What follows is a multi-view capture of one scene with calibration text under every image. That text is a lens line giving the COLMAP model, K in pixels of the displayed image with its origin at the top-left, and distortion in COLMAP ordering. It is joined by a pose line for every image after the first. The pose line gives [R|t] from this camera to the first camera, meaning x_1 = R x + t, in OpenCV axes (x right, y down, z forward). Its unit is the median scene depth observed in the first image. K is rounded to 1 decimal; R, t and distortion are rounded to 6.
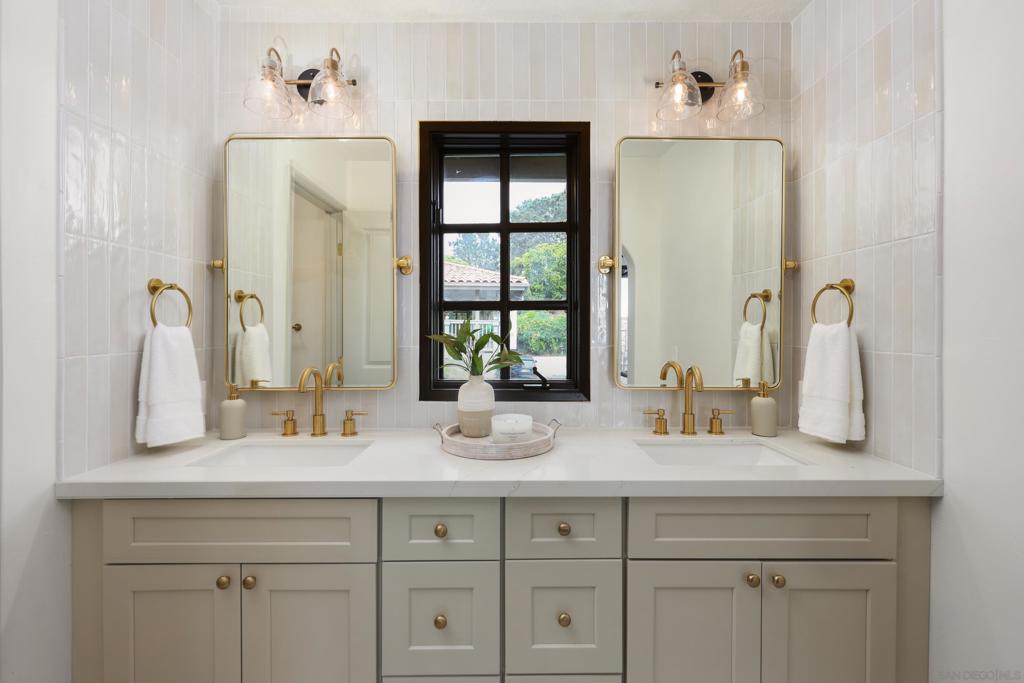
lens RADIAL K [[442.5, 0, 516.5], [0, 442.5, 335.7], [0, 0, 1]] dist [-0.007348, -0.000200]
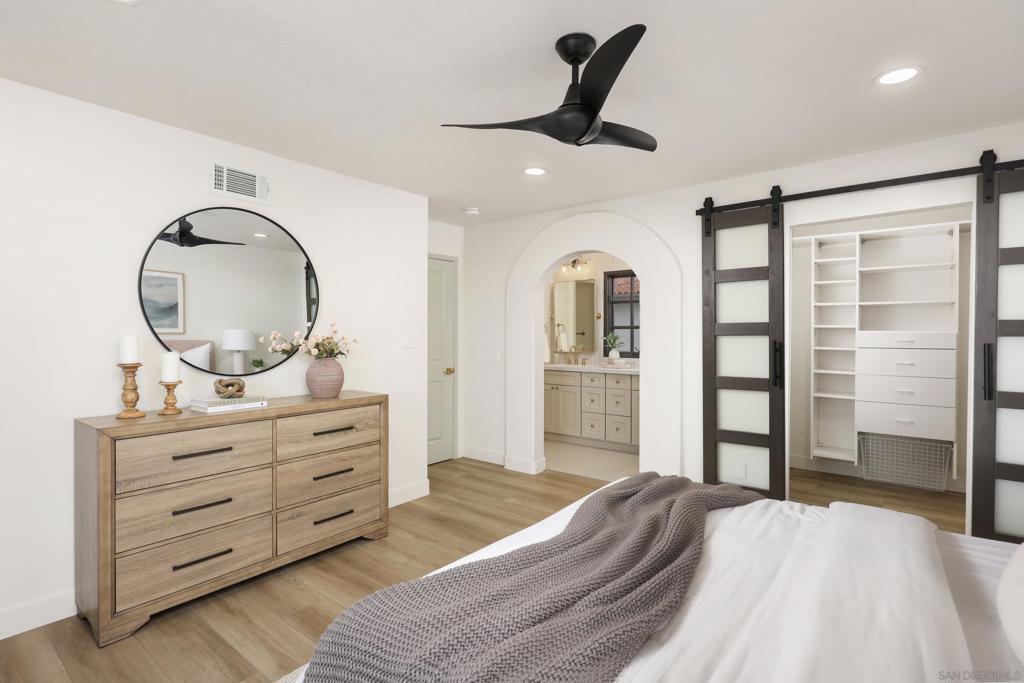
lens RADIAL K [[495.2, 0, 515.1], [0, 495.2, 340.1], [0, 0, 1]] dist [-0.000223, -0.000001]
pose [[0.772677, 0.006153, -0.634769, 1.693163], [-0.006807, 0.999976, 0.001407, 0.026299], [0.634762, 0.003233, 0.772701, -2.377000]]
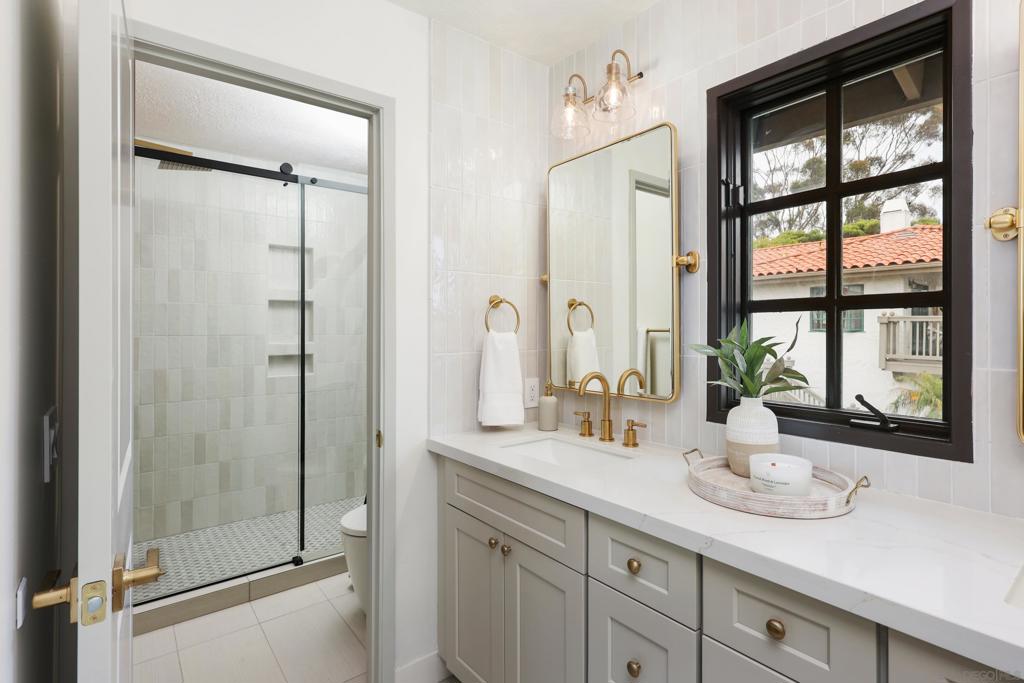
lens RADIAL K [[506.4, 0, 521.3], [0, 506.4, 334.7], [0, 0, 1]] dist [0.000003, 0.000767]
pose [[0.615321, 0.007189, -0.788244, 0.341316], [-0.009982, 0.999949, 0.001327, -0.015468], [0.788214, 0.007052, 0.615361, 0.133284]]
